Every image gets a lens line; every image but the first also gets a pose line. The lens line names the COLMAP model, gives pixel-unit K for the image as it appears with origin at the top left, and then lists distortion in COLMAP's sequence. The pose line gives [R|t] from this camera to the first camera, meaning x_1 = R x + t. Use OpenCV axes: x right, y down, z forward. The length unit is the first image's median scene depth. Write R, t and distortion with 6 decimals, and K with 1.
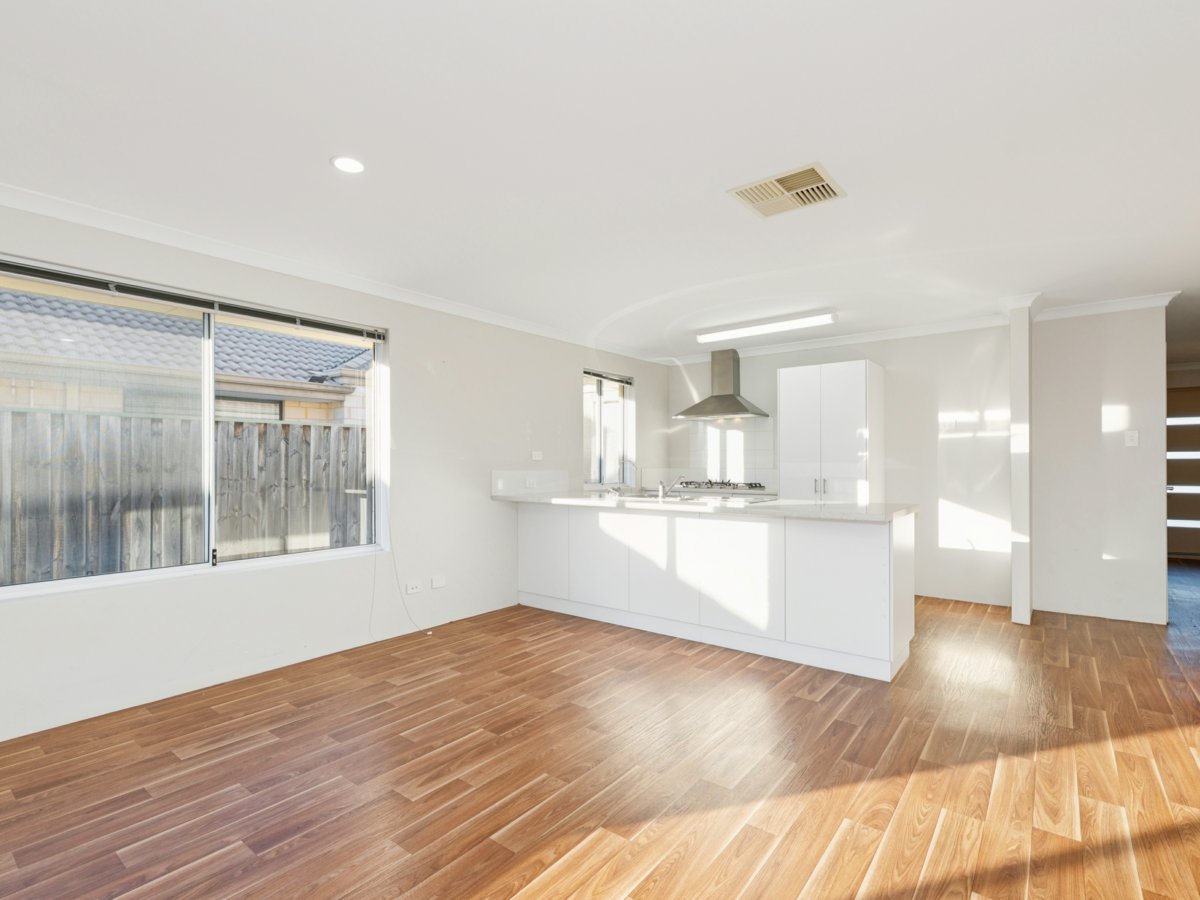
lens RADIAL K [[582.7, 0, 600.2], [0, 582.7, 457.2], [0, 0, 1]] dist [0.000743, -0.000063]
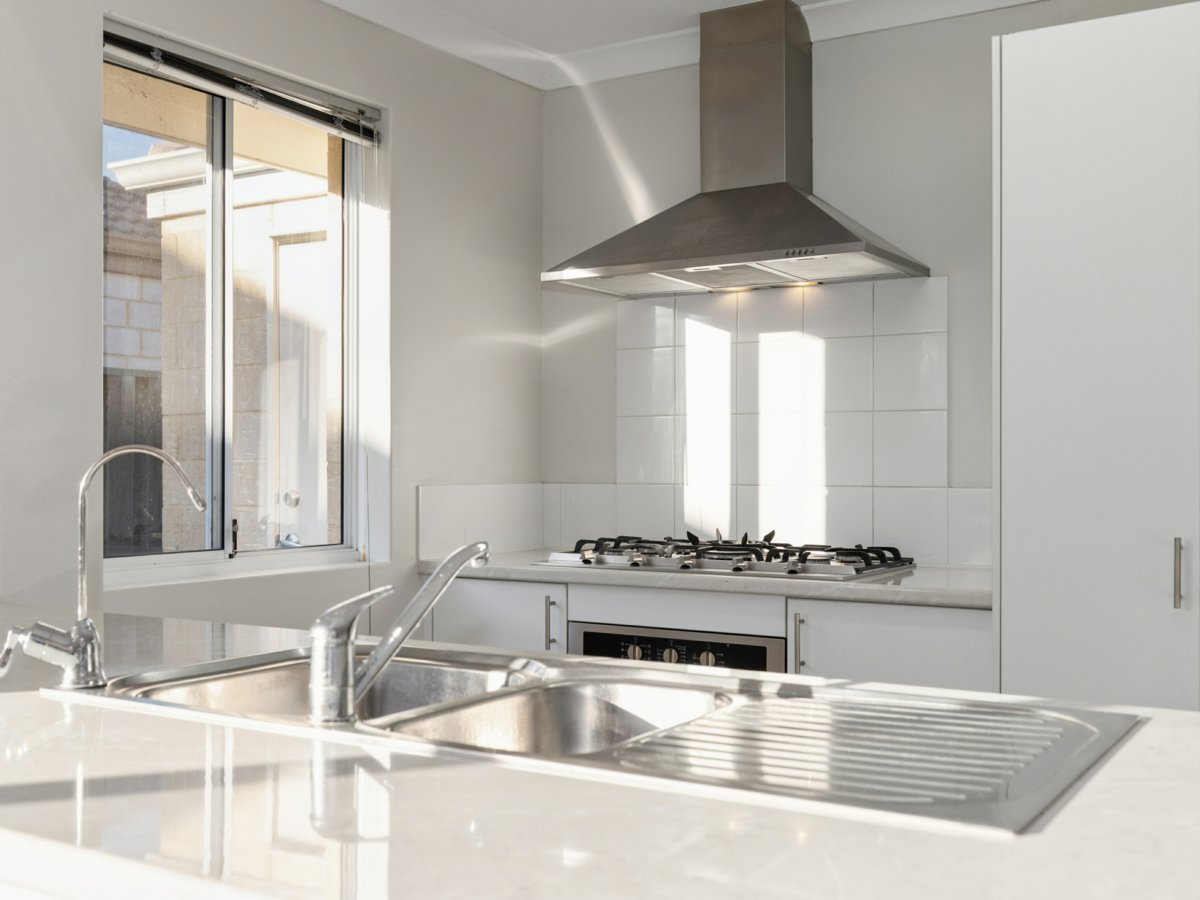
lens RADIAL K [[1315.9, 0, 600.0], [0, 1315.9, 450.0], [0, 0, 1]] dist [0.004386, 0.001698]
pose [[0.993856, 0.004306, 0.110596, 0.086487], [-0.004099, 0.999989, -0.002094, 0.005463], [-0.110603, 0.001628, 0.993863, 0.445404]]
